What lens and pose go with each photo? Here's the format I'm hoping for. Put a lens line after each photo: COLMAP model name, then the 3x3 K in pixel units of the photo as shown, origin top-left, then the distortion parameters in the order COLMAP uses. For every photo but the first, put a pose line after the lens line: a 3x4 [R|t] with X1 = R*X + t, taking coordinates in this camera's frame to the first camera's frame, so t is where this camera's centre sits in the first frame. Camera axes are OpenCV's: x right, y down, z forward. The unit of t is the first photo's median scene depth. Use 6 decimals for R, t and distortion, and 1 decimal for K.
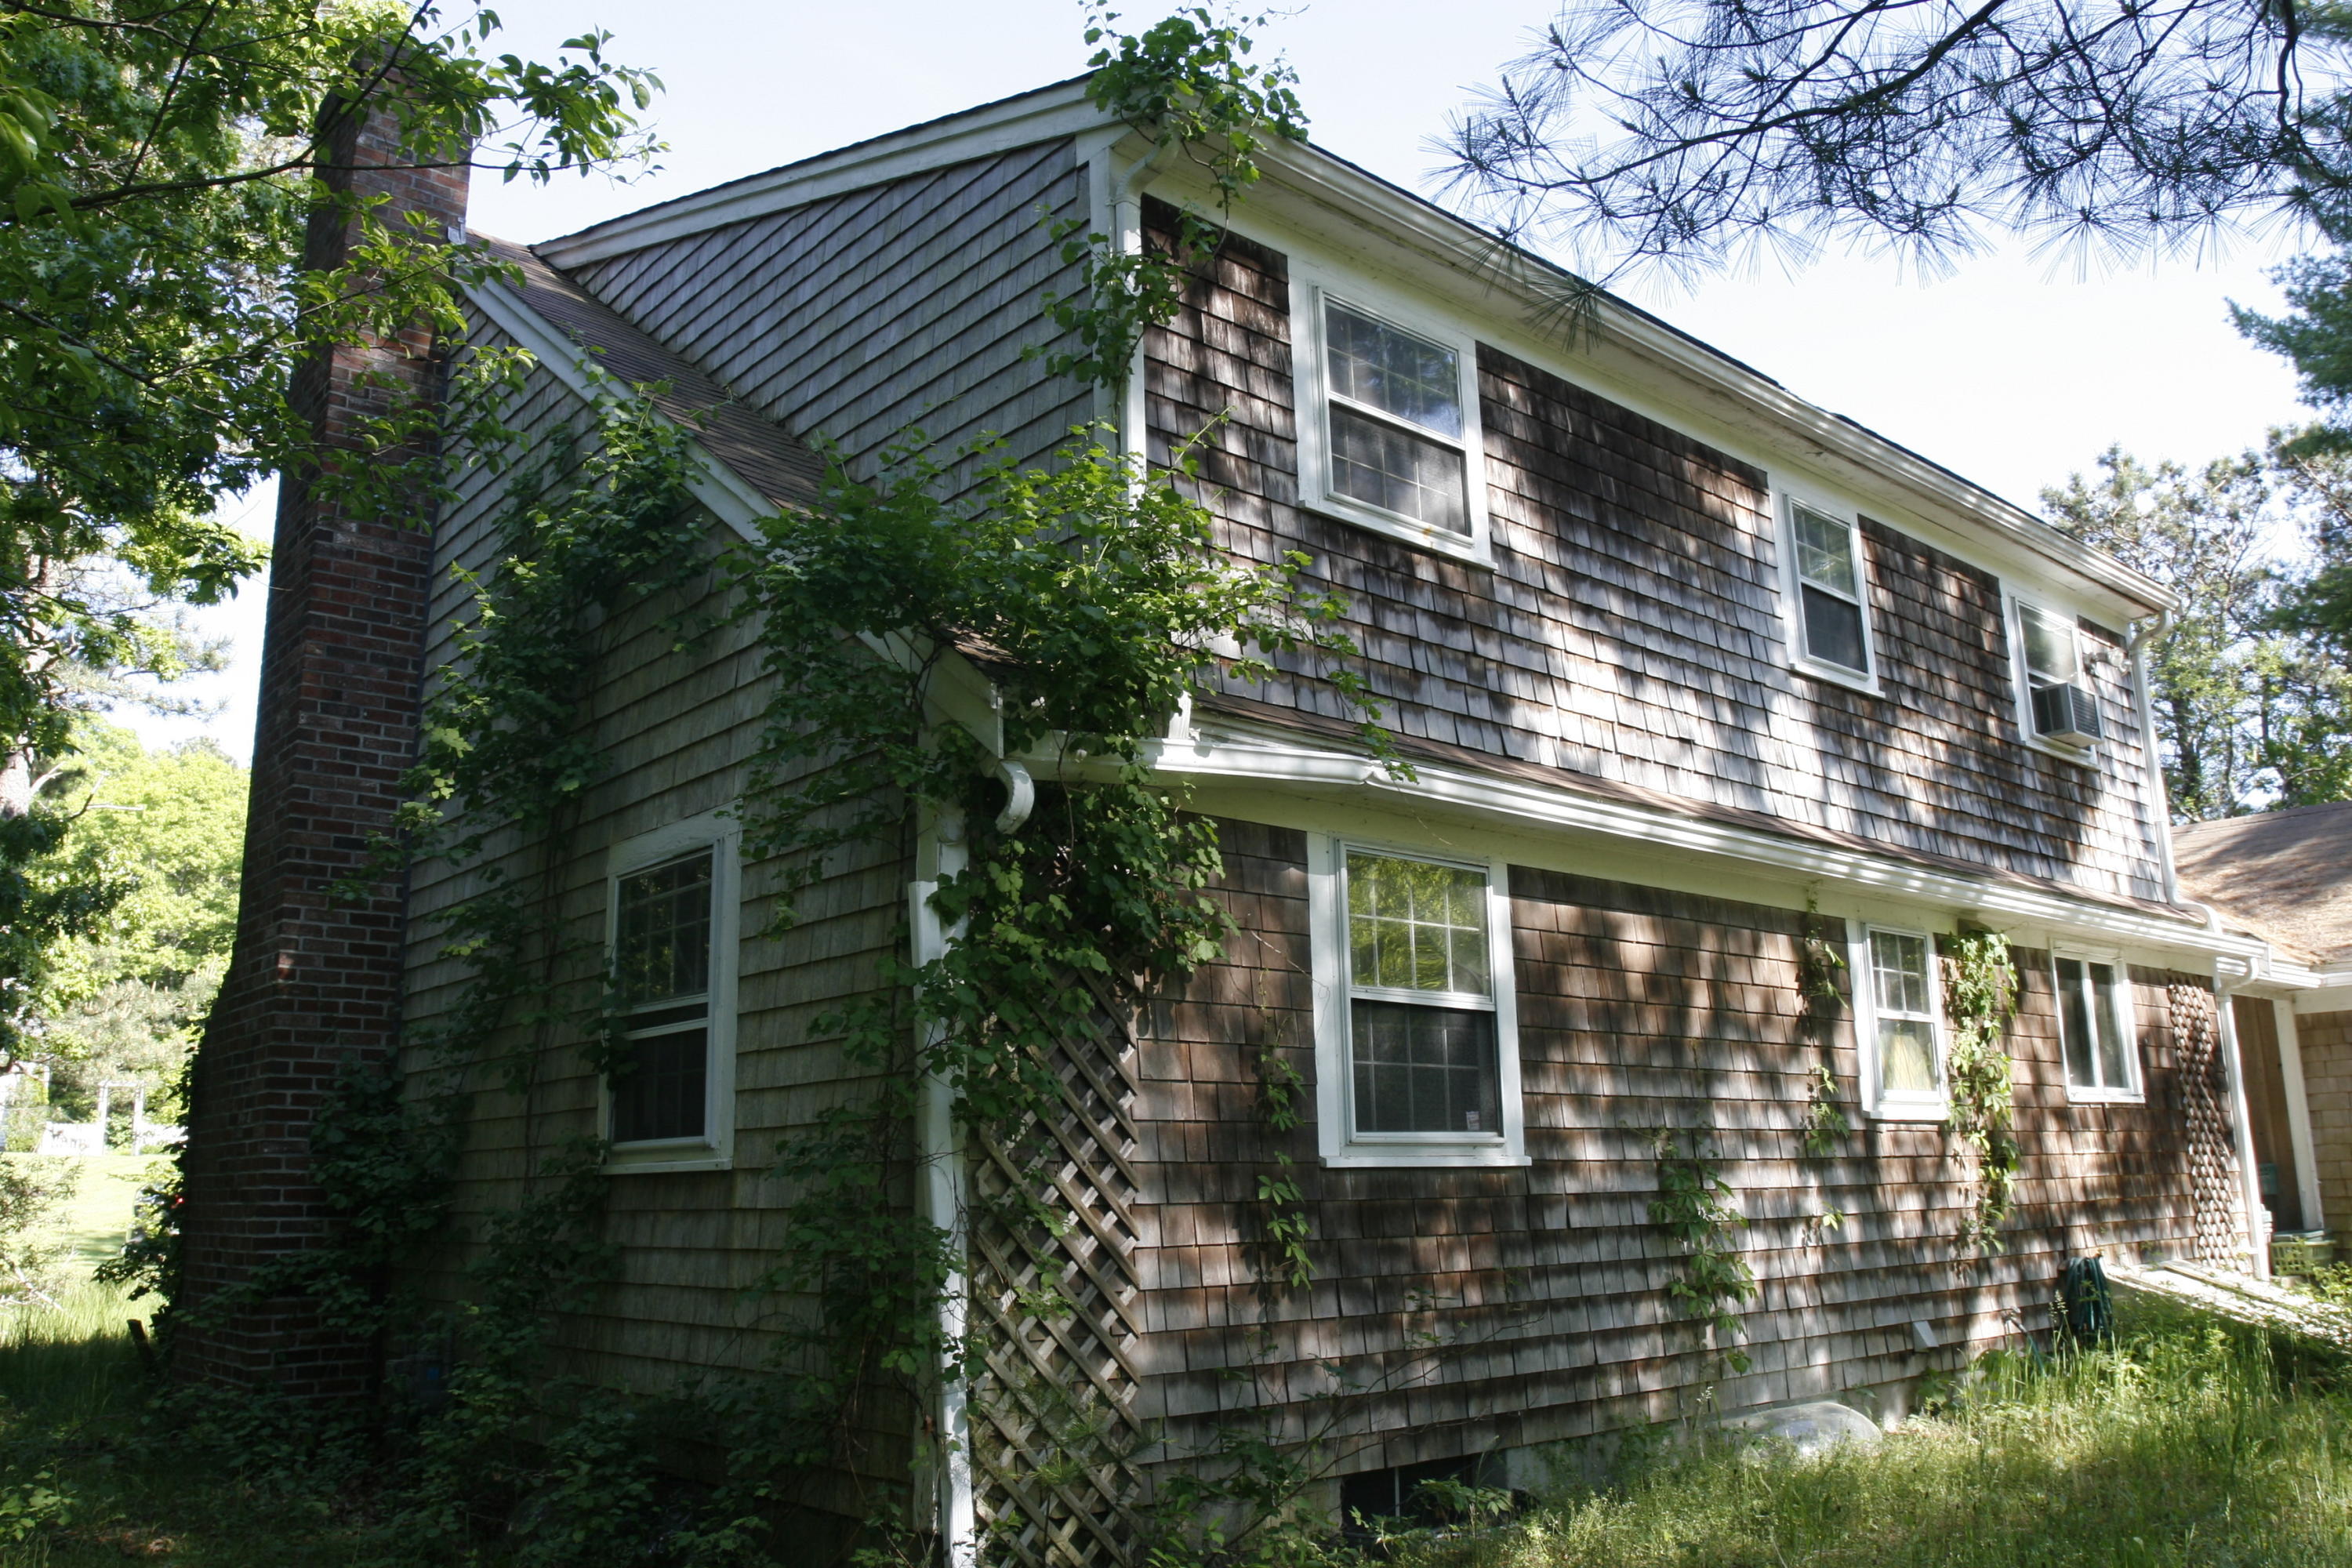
lens RADIAL K [[1844.1, 0, 1176.0], [0, 1844.1, 784.0], [0, 0, 1]] dist [-0.093483, 0.001736]
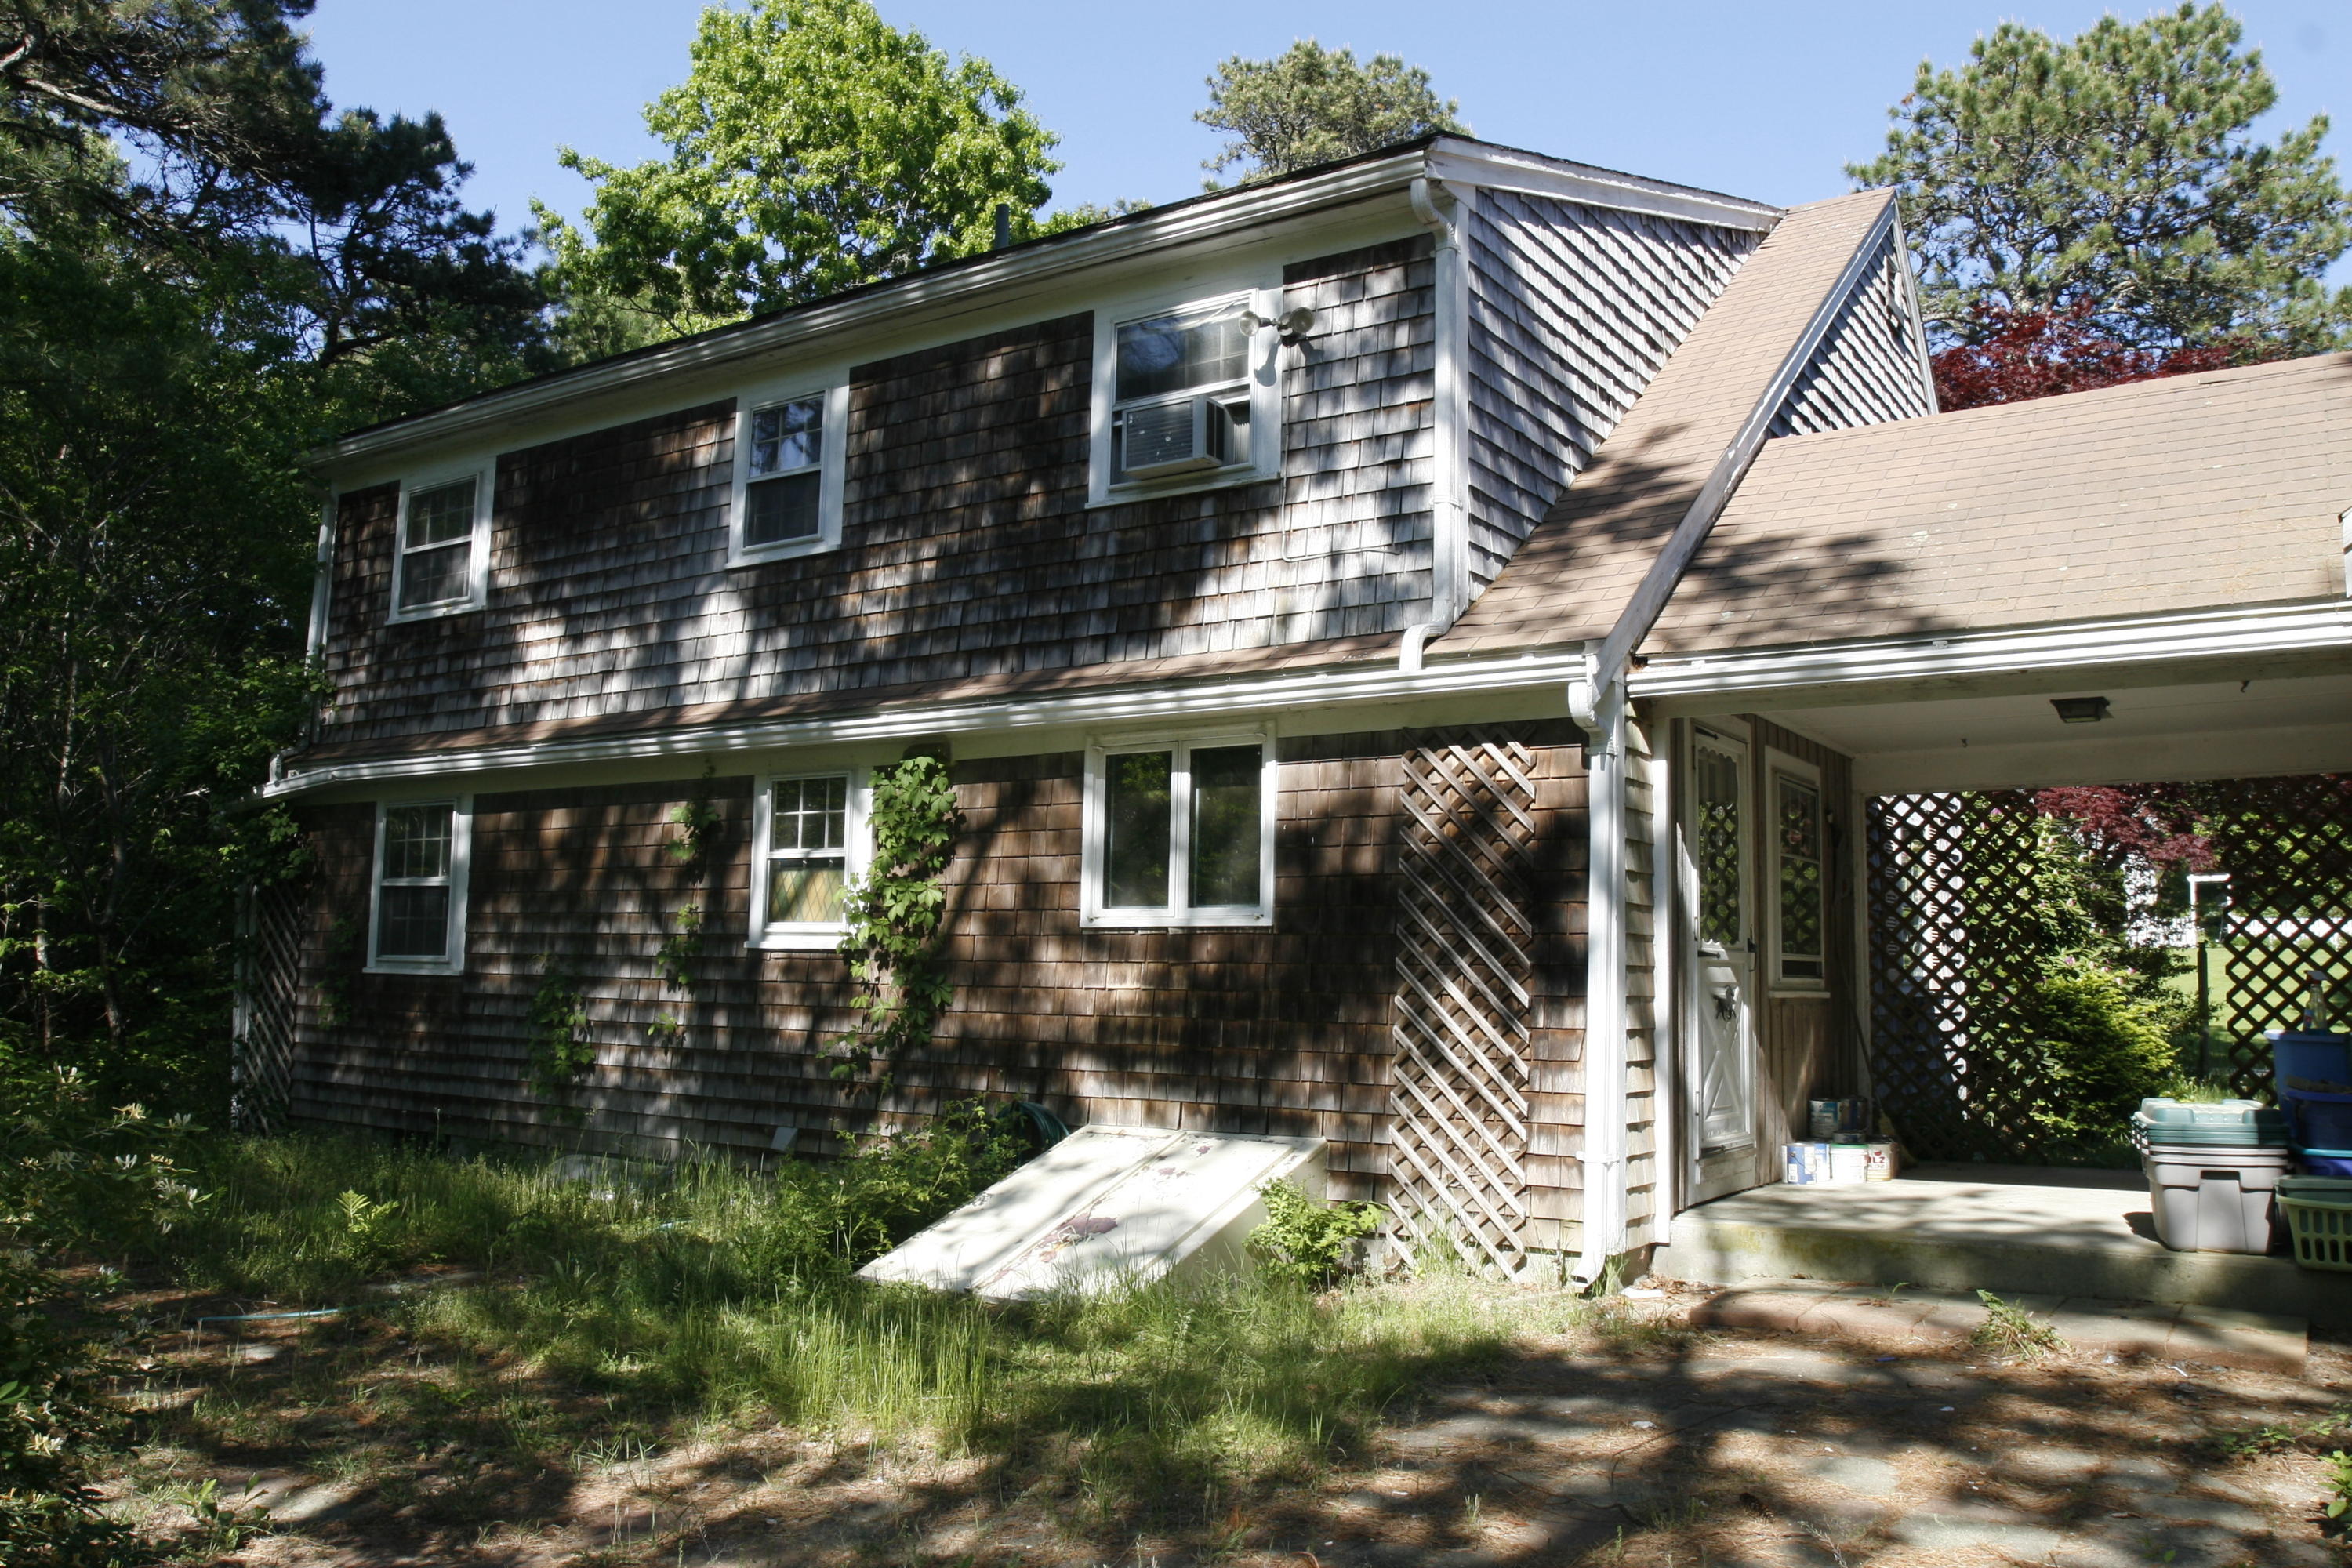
lens RADIAL K [[1844.1, 0, 1176.0], [0, 1844.1, 784.0], [0, 0, 1]] dist [-0.093483, 0.001736]
pose [[0.267147, -0.073613, -0.960840, 1.742597], [0.198404, 0.979918, -0.019912, 0.174061], [0.943010, -0.185315, 0.276387, 1.039767]]
